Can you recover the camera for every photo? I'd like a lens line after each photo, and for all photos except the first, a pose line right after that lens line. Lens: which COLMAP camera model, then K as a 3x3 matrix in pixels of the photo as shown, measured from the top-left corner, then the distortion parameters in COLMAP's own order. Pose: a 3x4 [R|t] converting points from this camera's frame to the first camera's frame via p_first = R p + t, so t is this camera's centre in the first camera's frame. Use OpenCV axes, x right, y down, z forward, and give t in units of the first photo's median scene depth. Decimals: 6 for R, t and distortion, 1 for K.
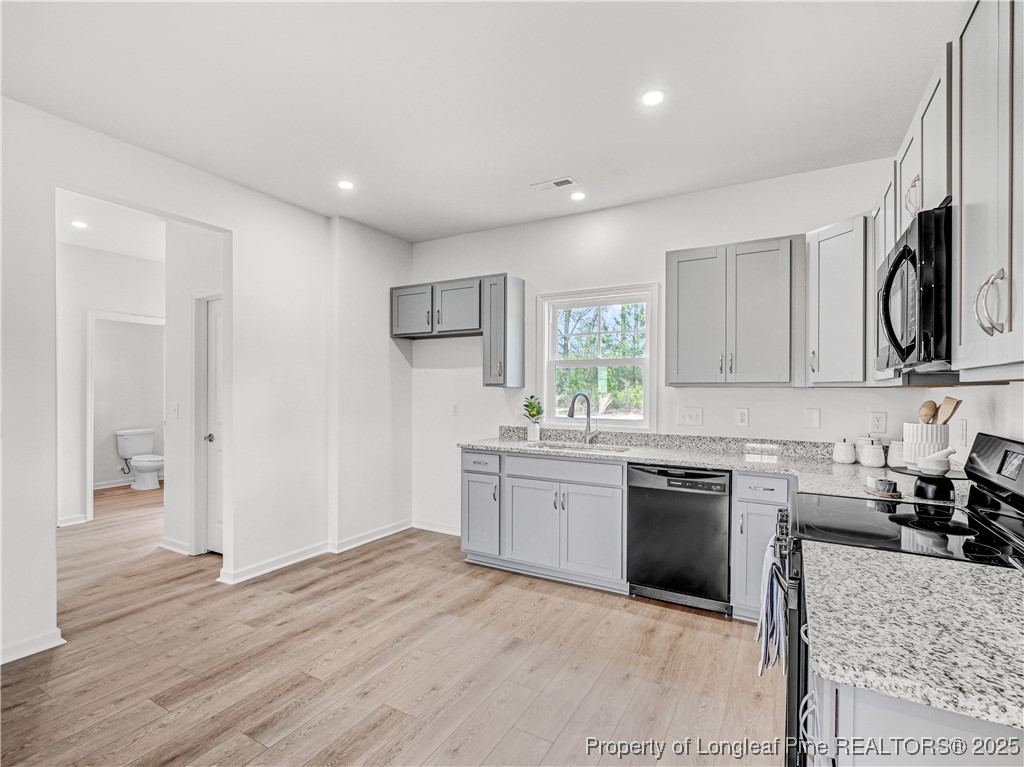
lens RADIAL K [[494.5, 0, 508.2], [0, 494.5, 392.1], [0, 0, 1]] dist [-0.006097, 0.003687]
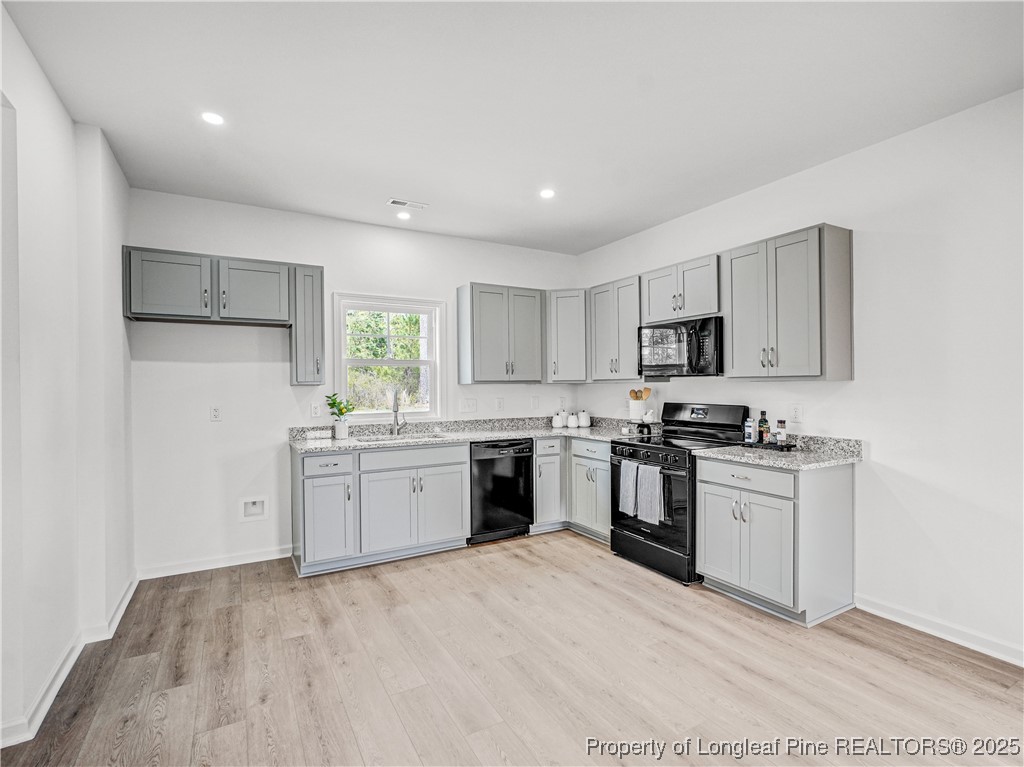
lens RADIAL K [[494.5, 0, 513.2], [0, 494.5, 383.9], [0, 0, 1]] dist [-0.006097, 0.003687]
pose [[0.503489, -0.005415, 0.863985, -0.758331], [0.013754, 0.999904, -0.001749, -0.006483], [-0.863892, 0.012764, 0.503515, 0.231900]]
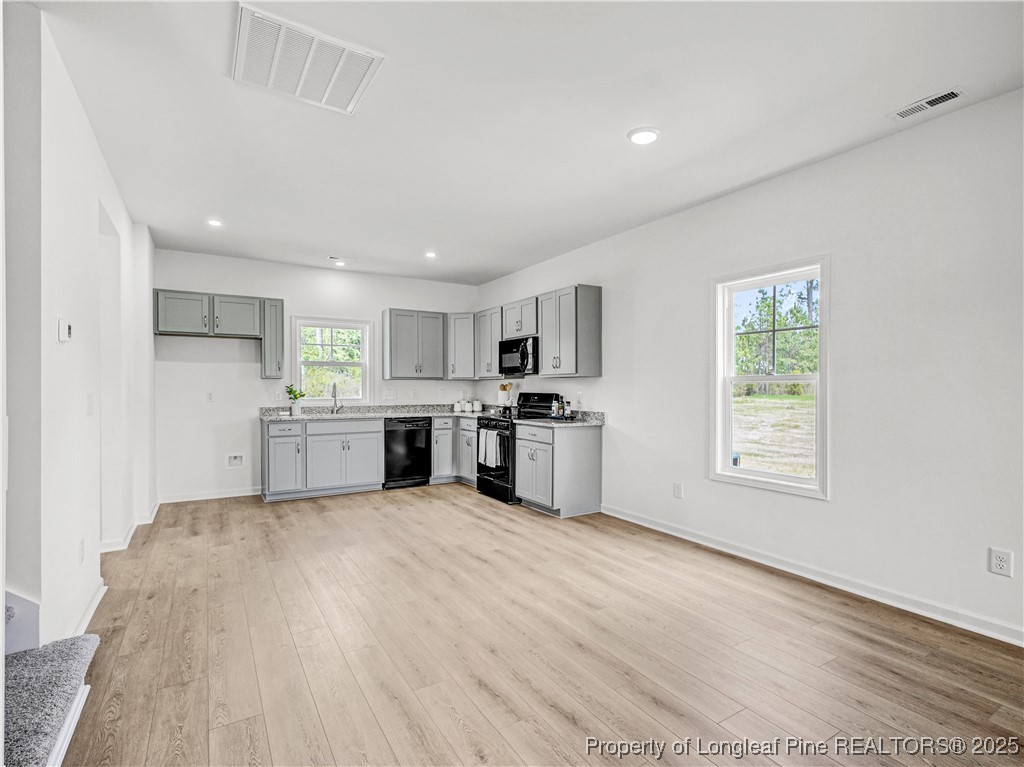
lens RADIAL K [[494.5, 0, 512.9], [0, 494.5, 390.1], [0, 0, 1]] dist [-0.006097, 0.003687]
pose [[0.473582, -0.007190, 0.880721, -1.118076], [0.006079, 0.999970, 0.004894, 0.024626], [-0.880729, 0.003037, 0.473611, -0.317574]]
